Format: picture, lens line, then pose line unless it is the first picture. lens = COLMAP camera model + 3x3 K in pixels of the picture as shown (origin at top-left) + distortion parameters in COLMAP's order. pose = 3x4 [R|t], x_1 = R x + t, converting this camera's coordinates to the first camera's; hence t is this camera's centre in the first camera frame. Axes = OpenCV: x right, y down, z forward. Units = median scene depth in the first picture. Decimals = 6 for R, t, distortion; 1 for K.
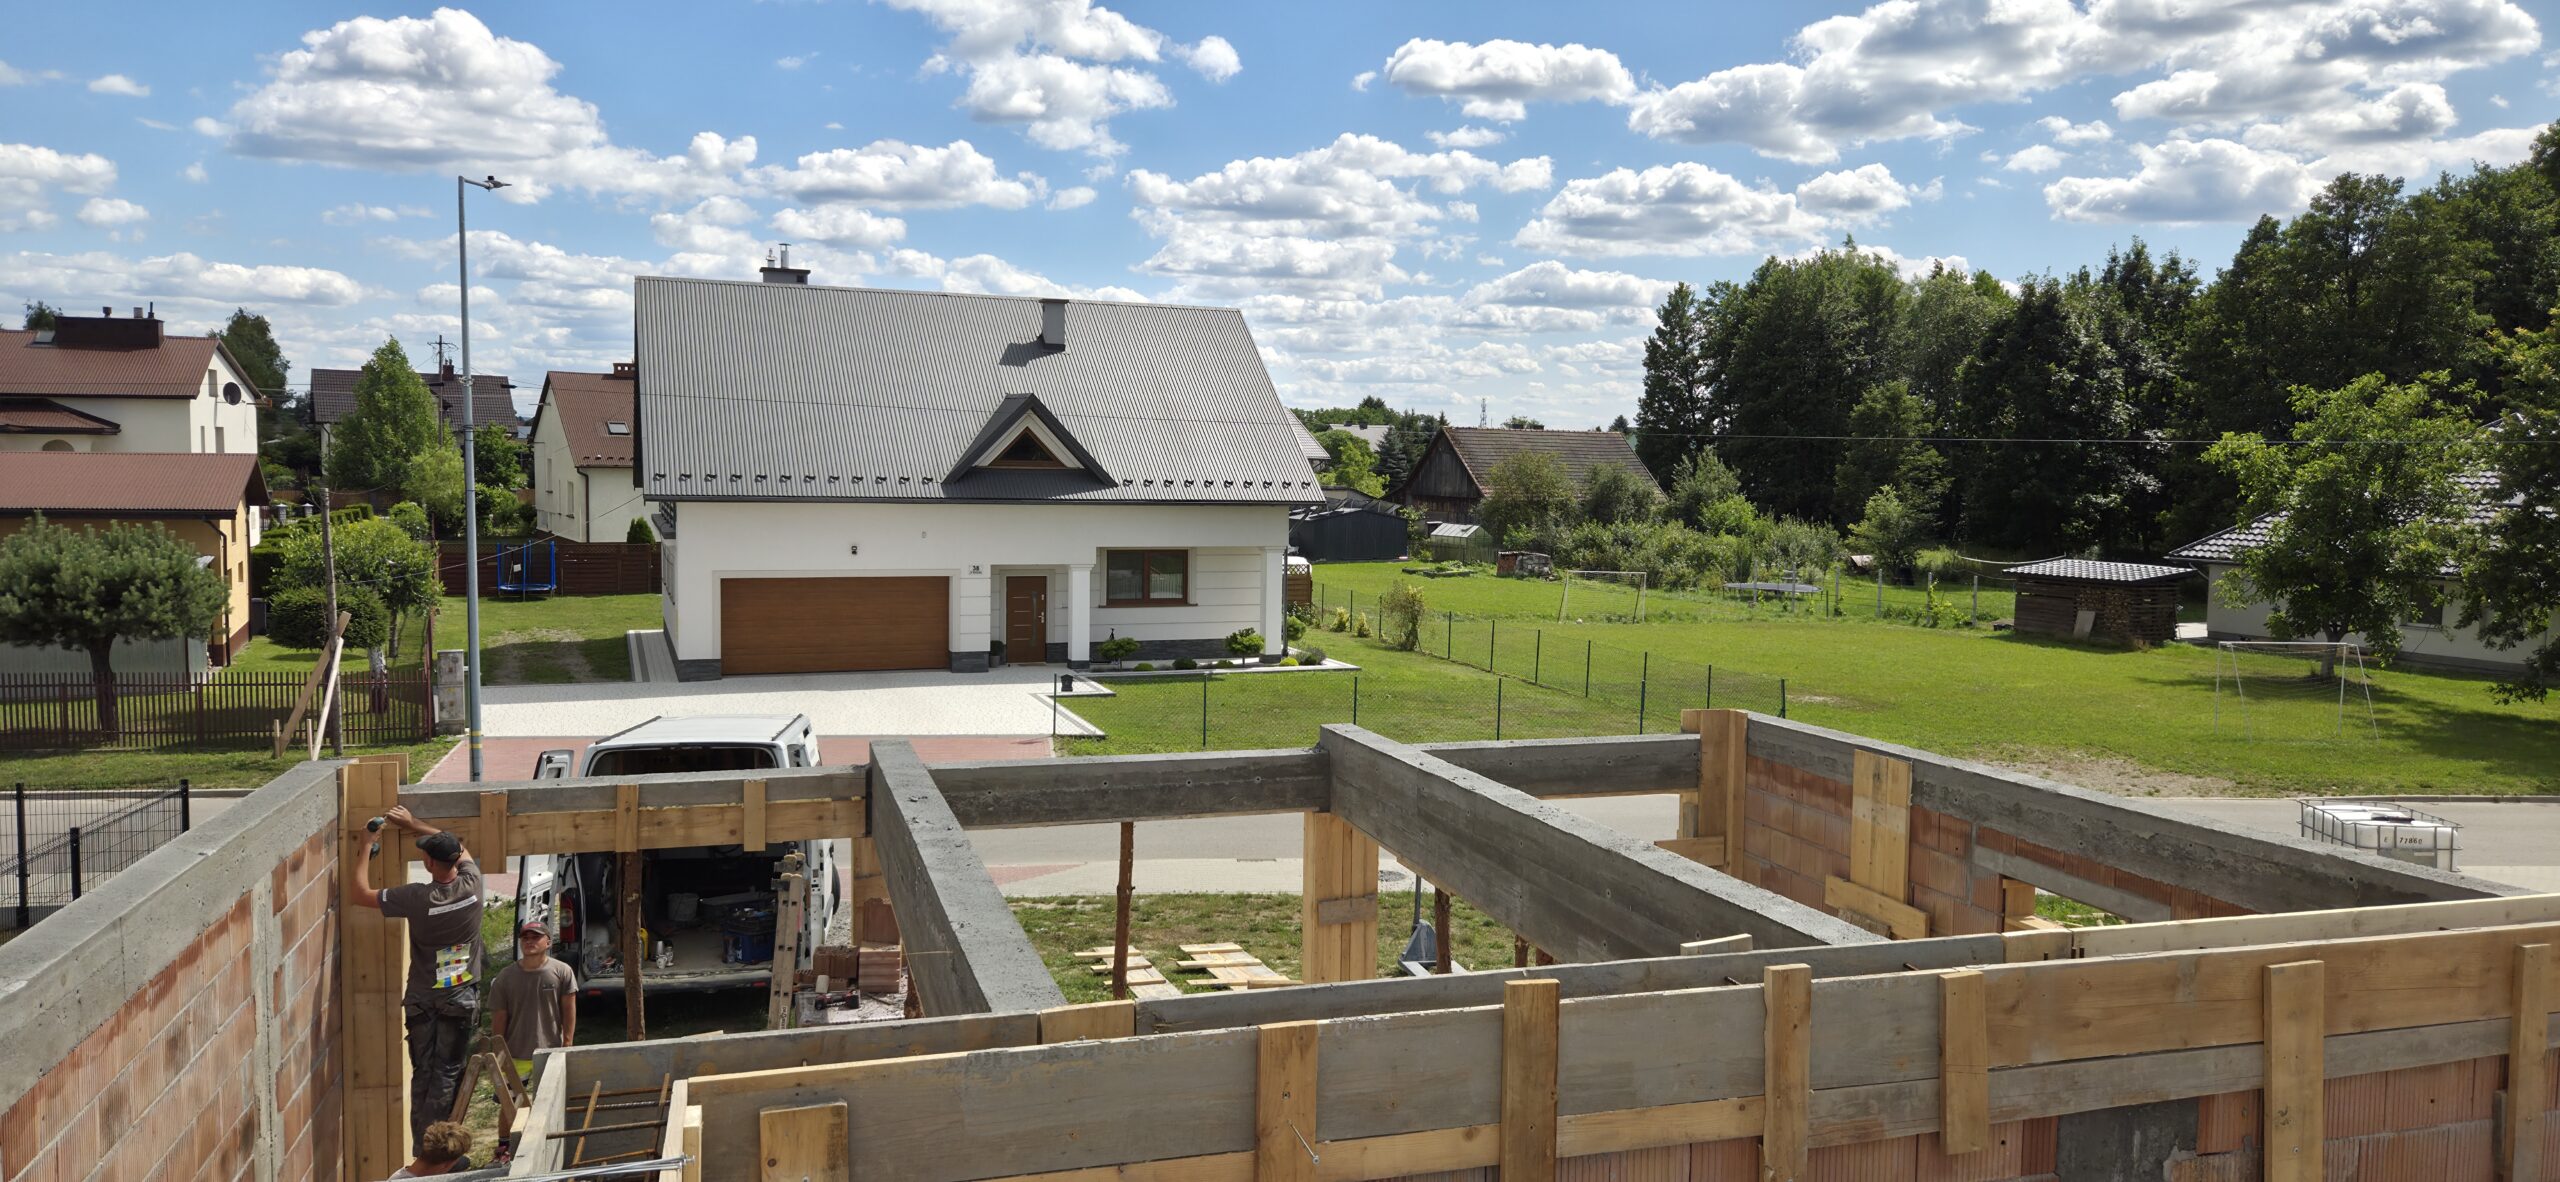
lens RADIAL K [[1706.0, 0, 1305.3], [0, 1706.0, 596.8], [0, 0, 1]] dist [0.062465, -0.053864]
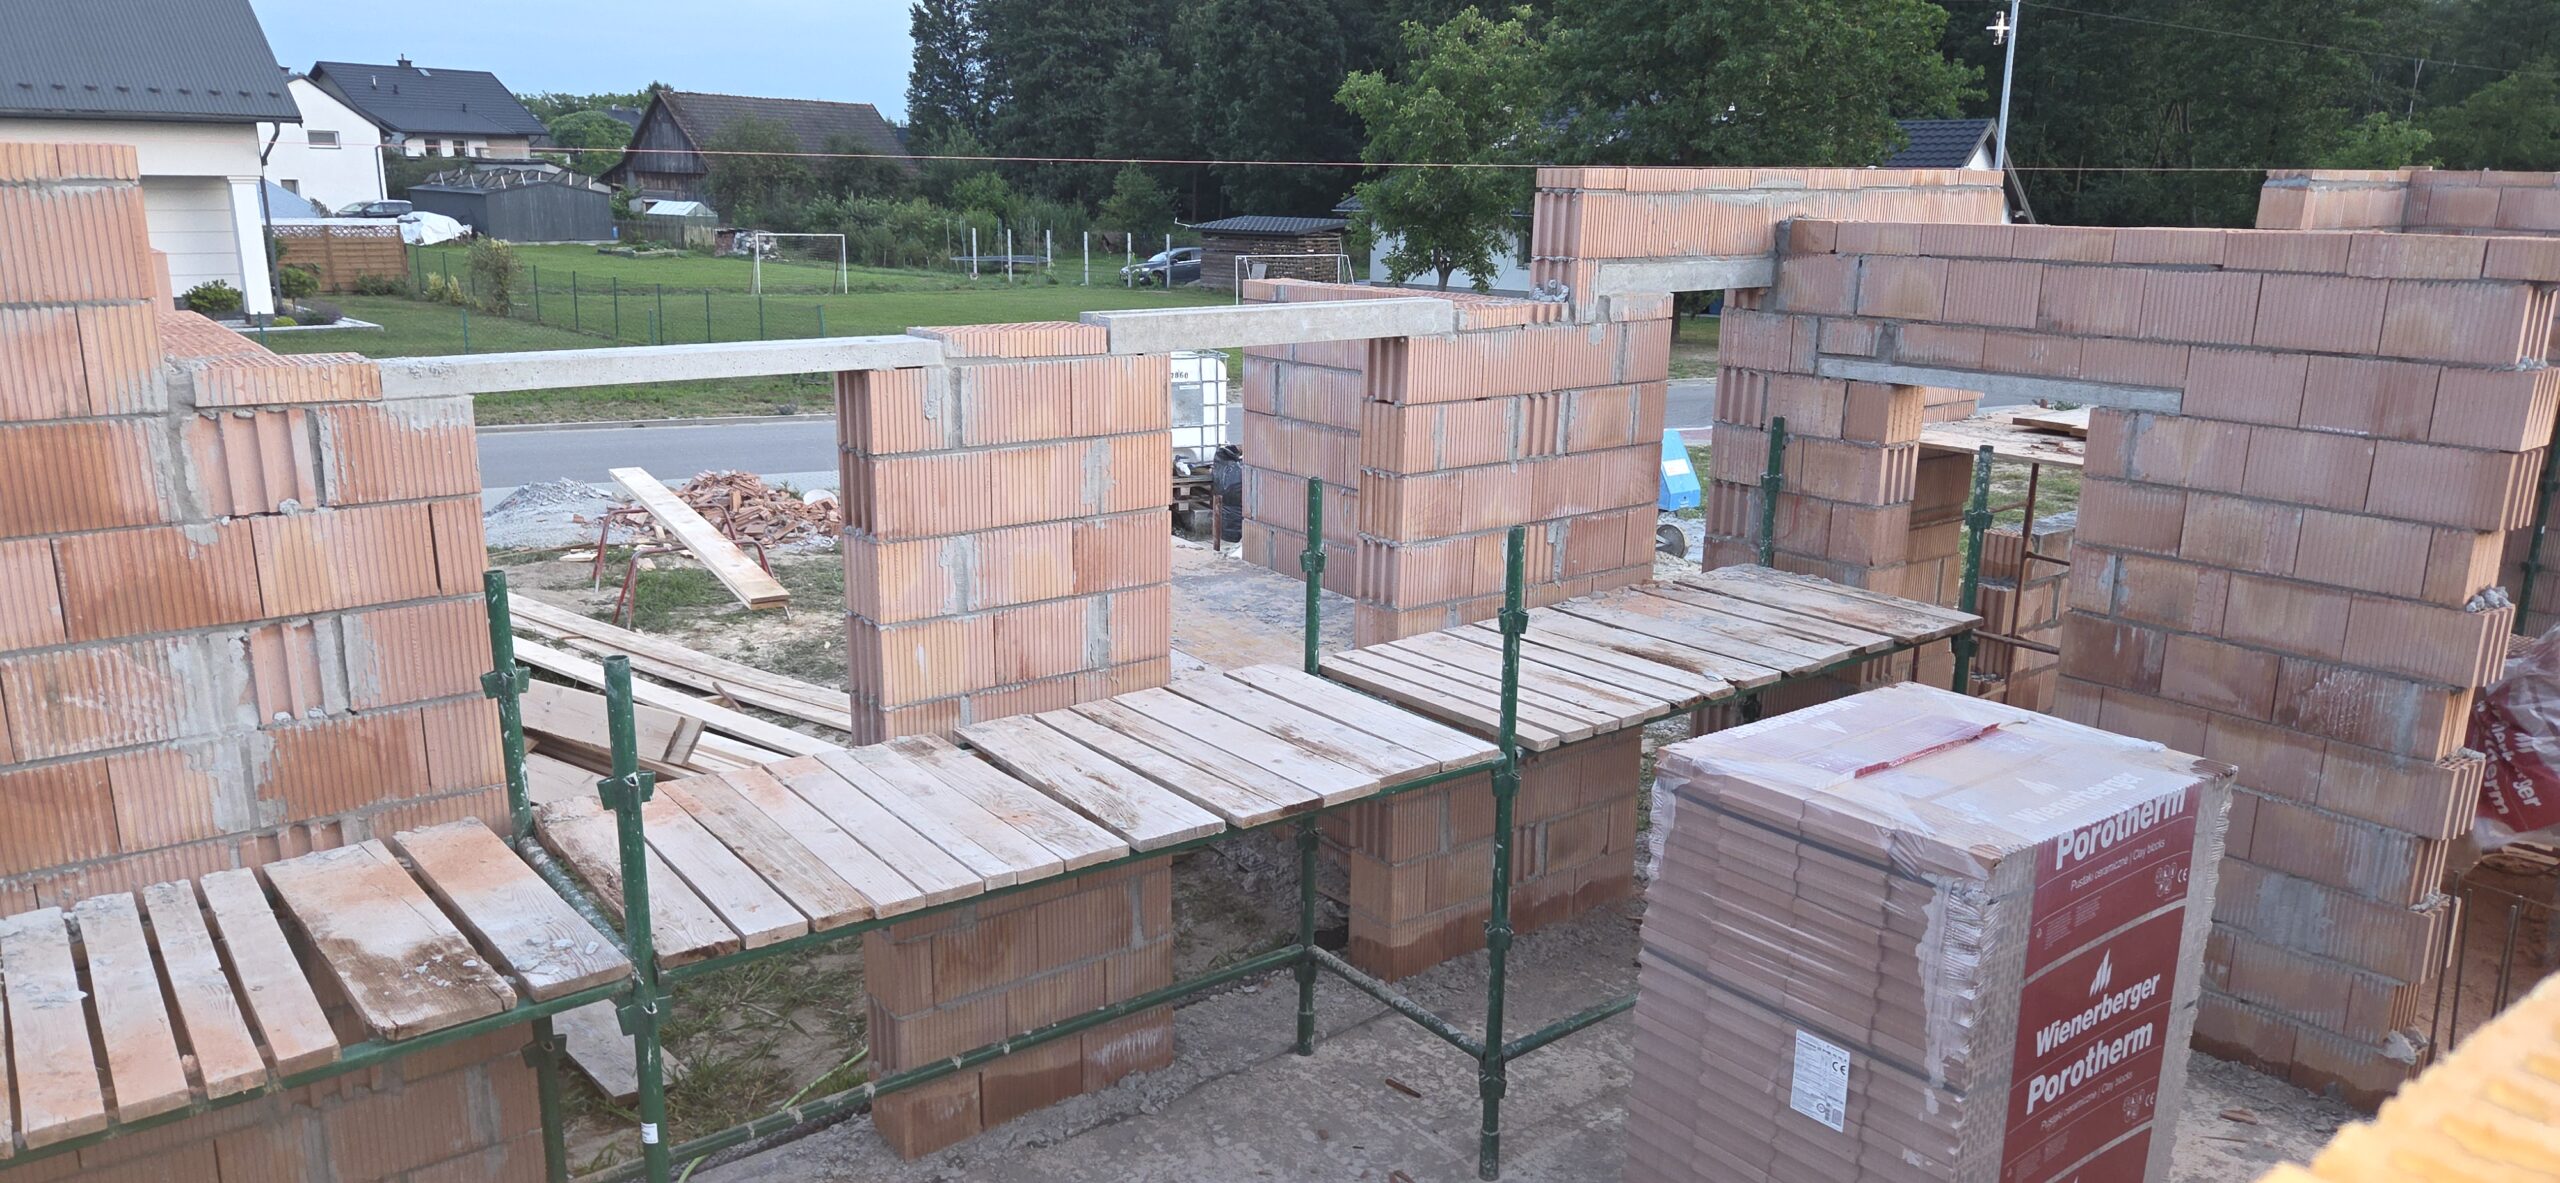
lens RADIAL K [[1706.1, 0, 1300.4], [0, 1706.1, 602.7], [0, 0, 1]] dist [0.067326, -0.058446]
pose [[0.938239, -0.086757, 0.334934, 0.141772], [0.030279, 0.984926, 0.170304, 0.038386], [-0.344660, -0.149644, 0.926723, 0.037695]]
